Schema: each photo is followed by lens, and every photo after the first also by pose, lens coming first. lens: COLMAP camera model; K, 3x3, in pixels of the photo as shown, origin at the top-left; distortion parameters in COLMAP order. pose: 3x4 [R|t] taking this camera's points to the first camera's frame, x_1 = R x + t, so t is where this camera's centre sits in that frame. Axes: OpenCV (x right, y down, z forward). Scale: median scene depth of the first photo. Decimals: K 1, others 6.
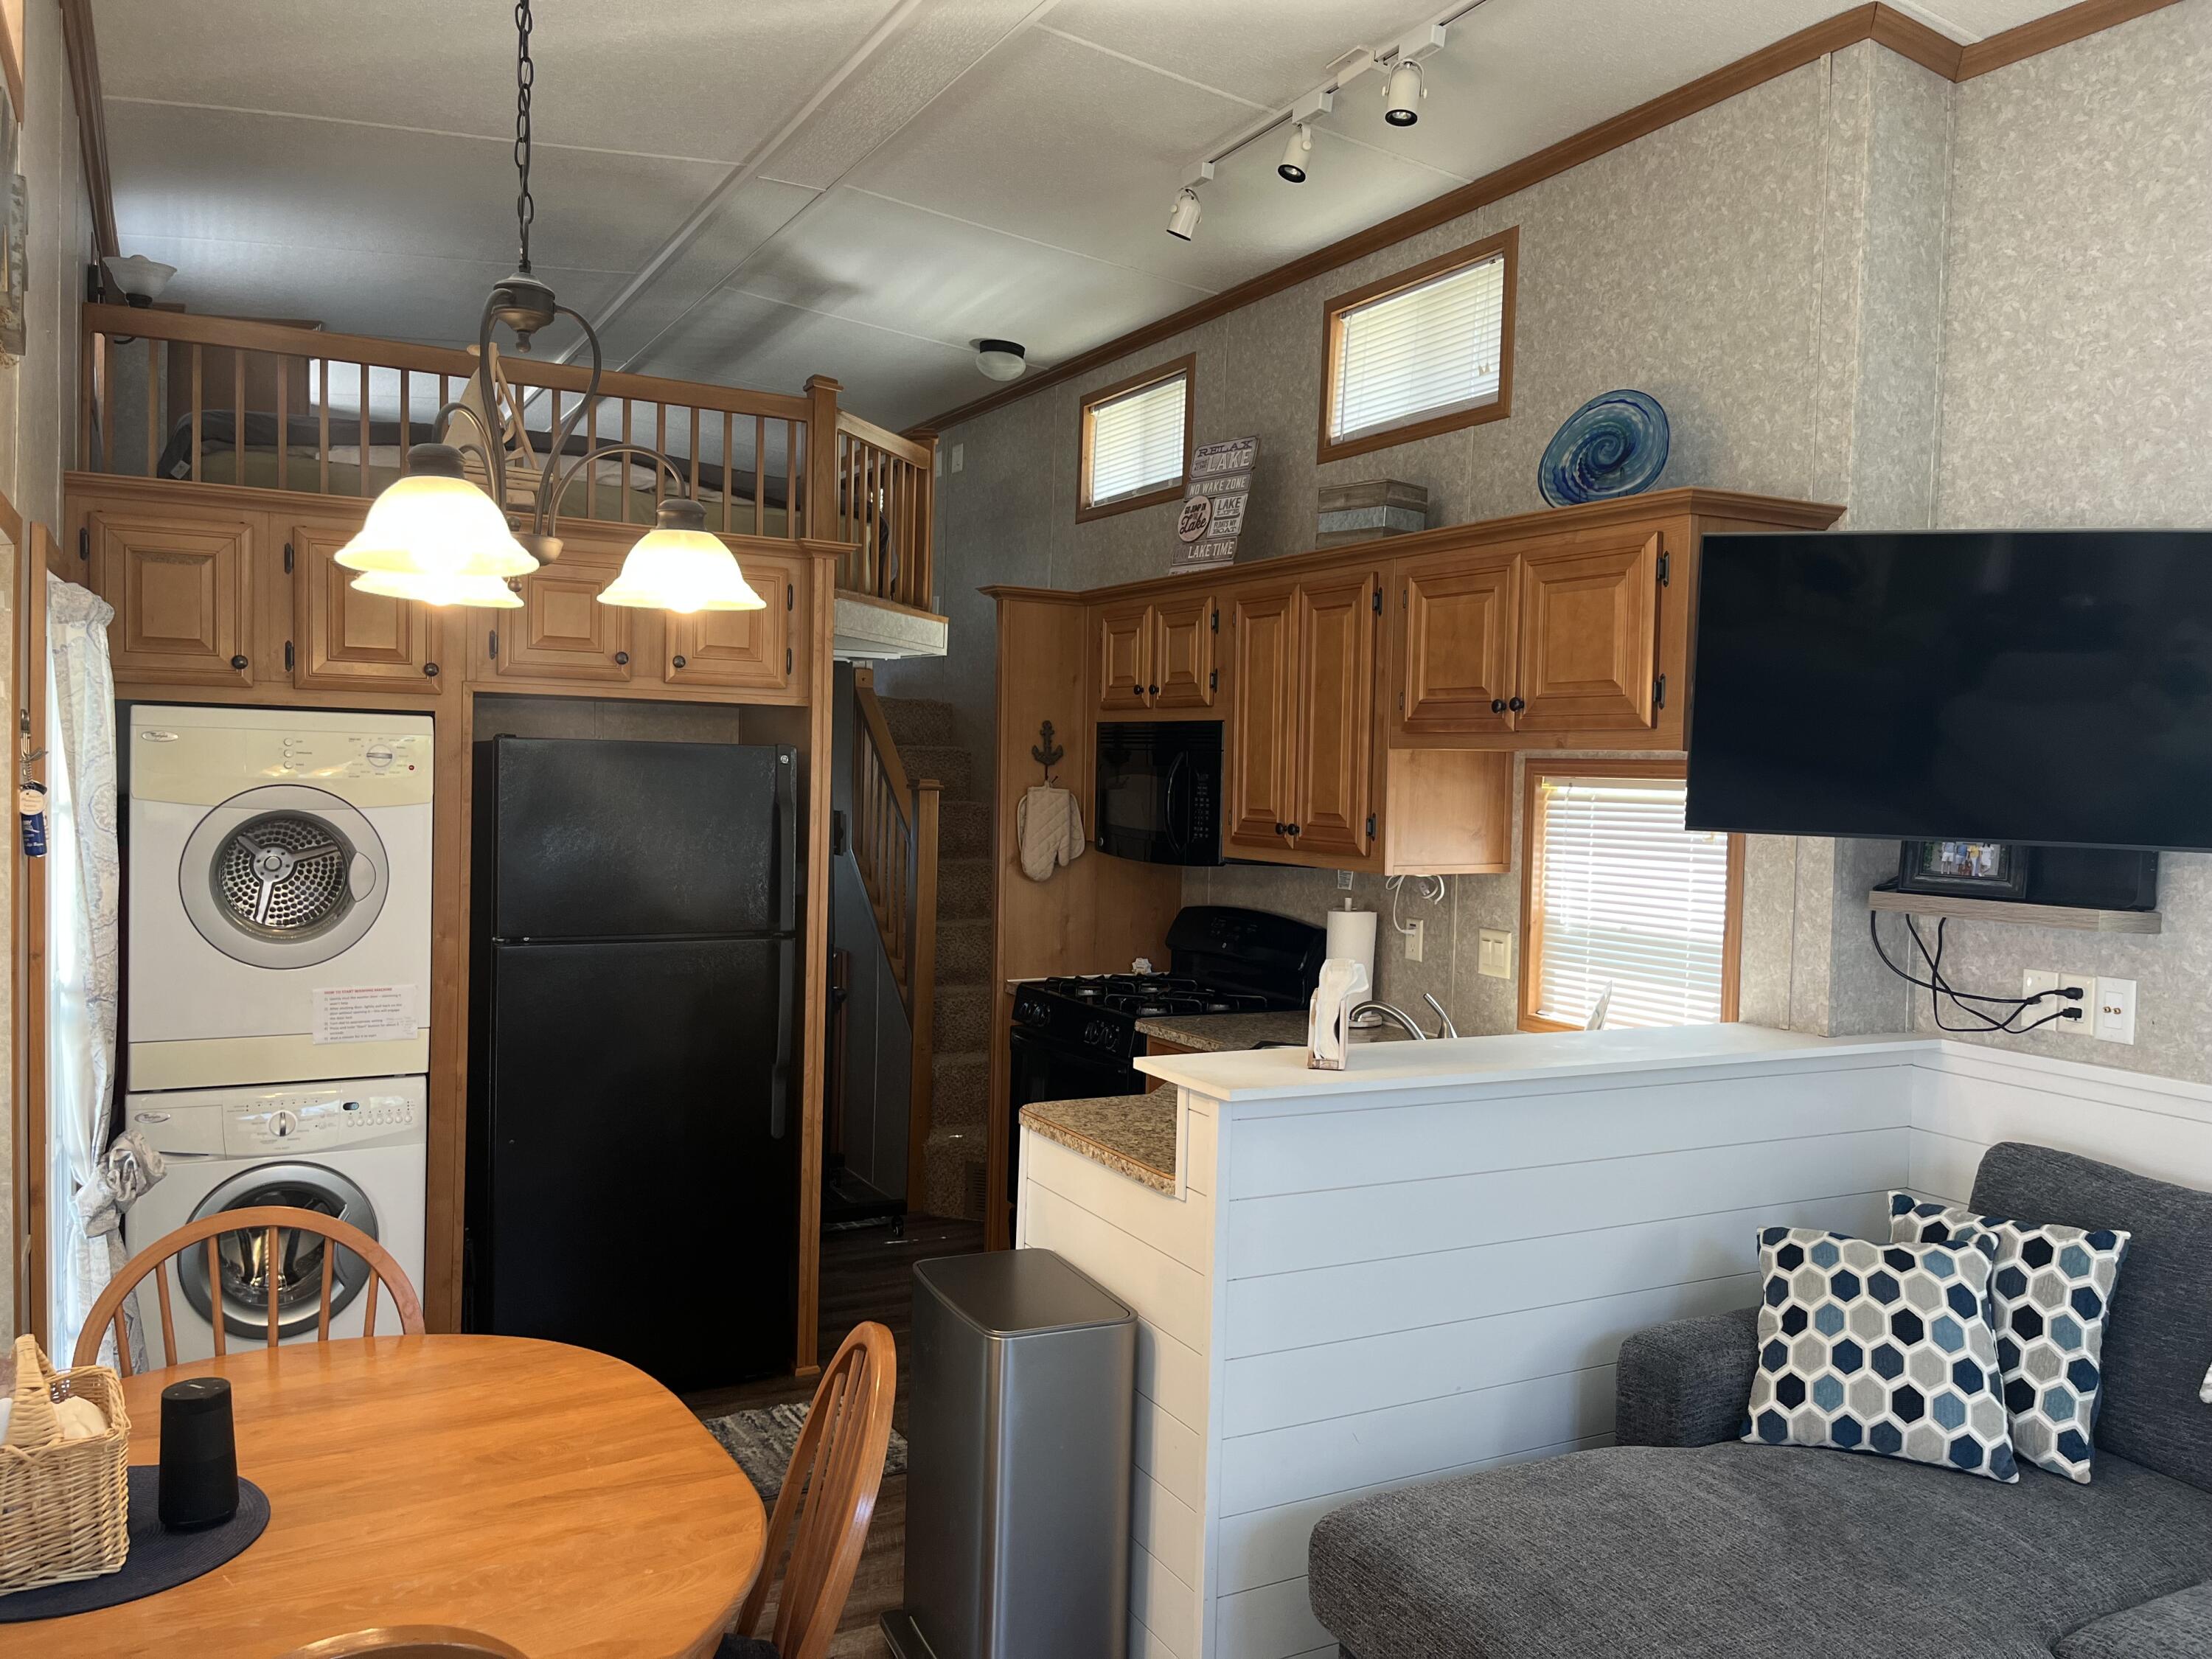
lens RADIAL K [[1682.3, 0, 1116.4], [0, 1682.3, 834.7], [0, 0, 1]] dist [0.080716, -0.110711]
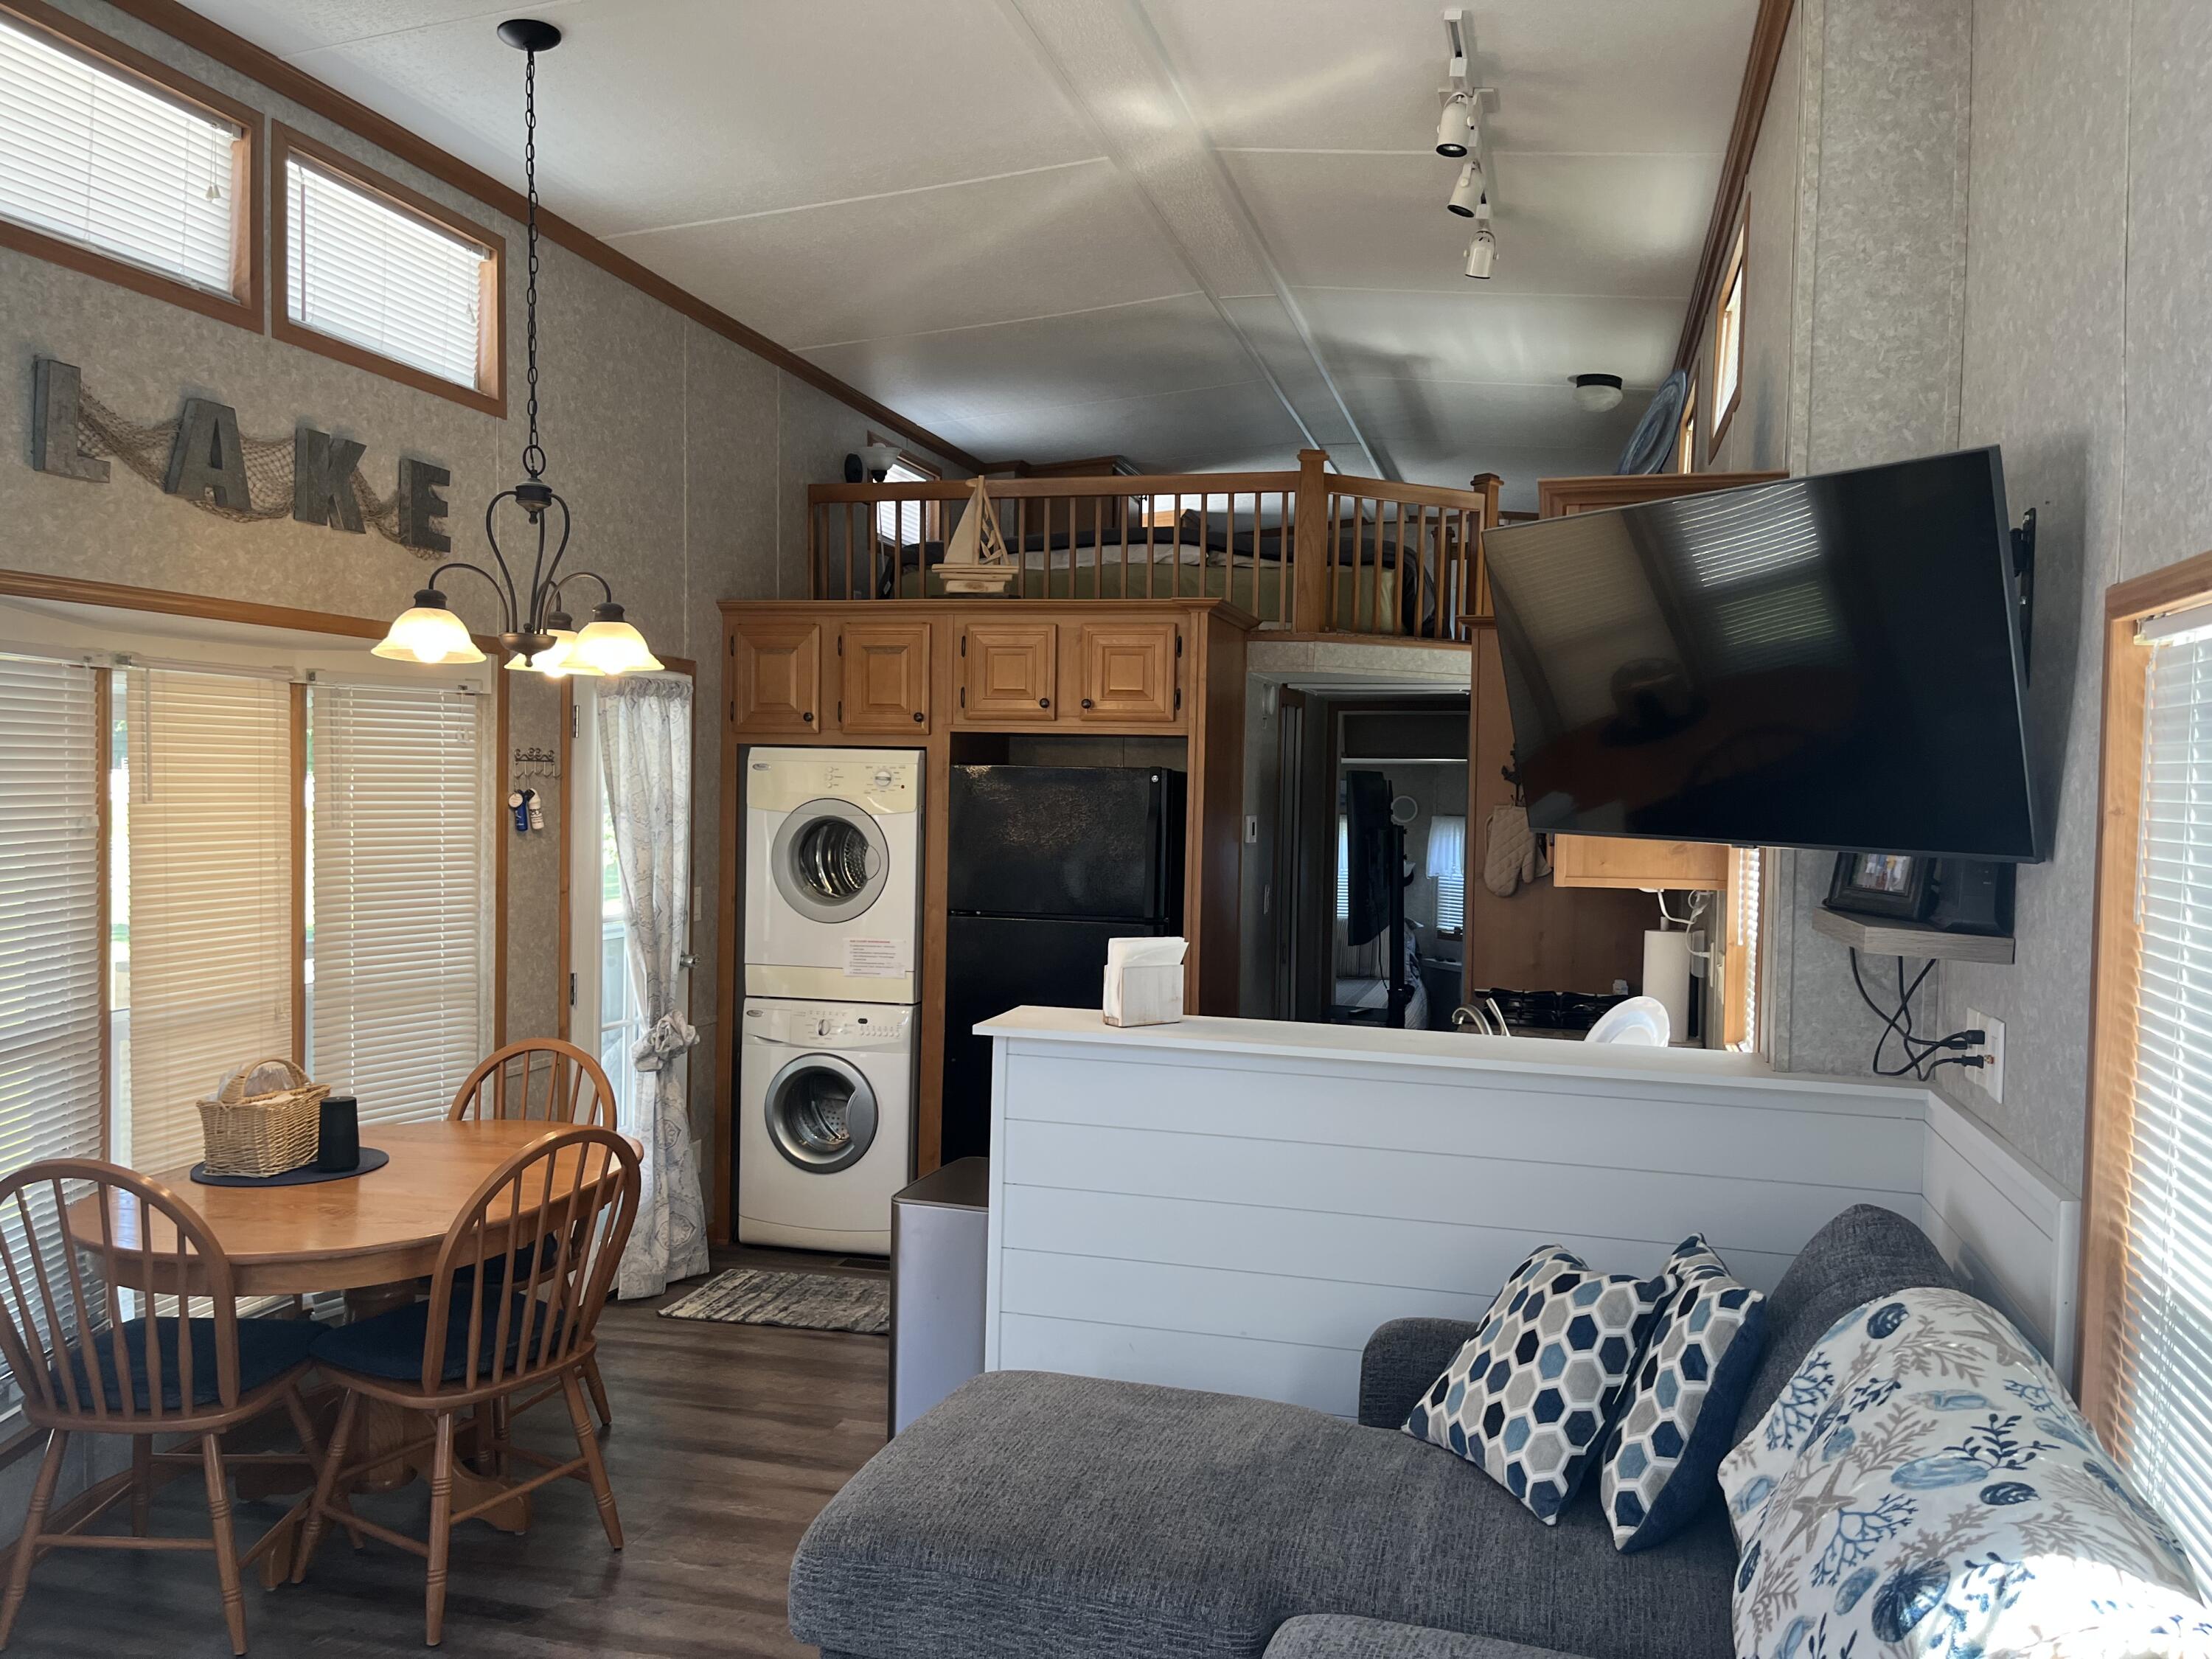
lens RADIAL K [[1682.3, 0, 1116.4], [0, 1682.3, 834.7], [0, 0, 1]] dist [0.080716, -0.110711]
pose [[0.726084, 0.010356, -0.687528, 0.704426], [-0.028649, 0.999474, -0.015201, 0.017526], [0.687008, 0.030734, 0.725999, 0.107678]]
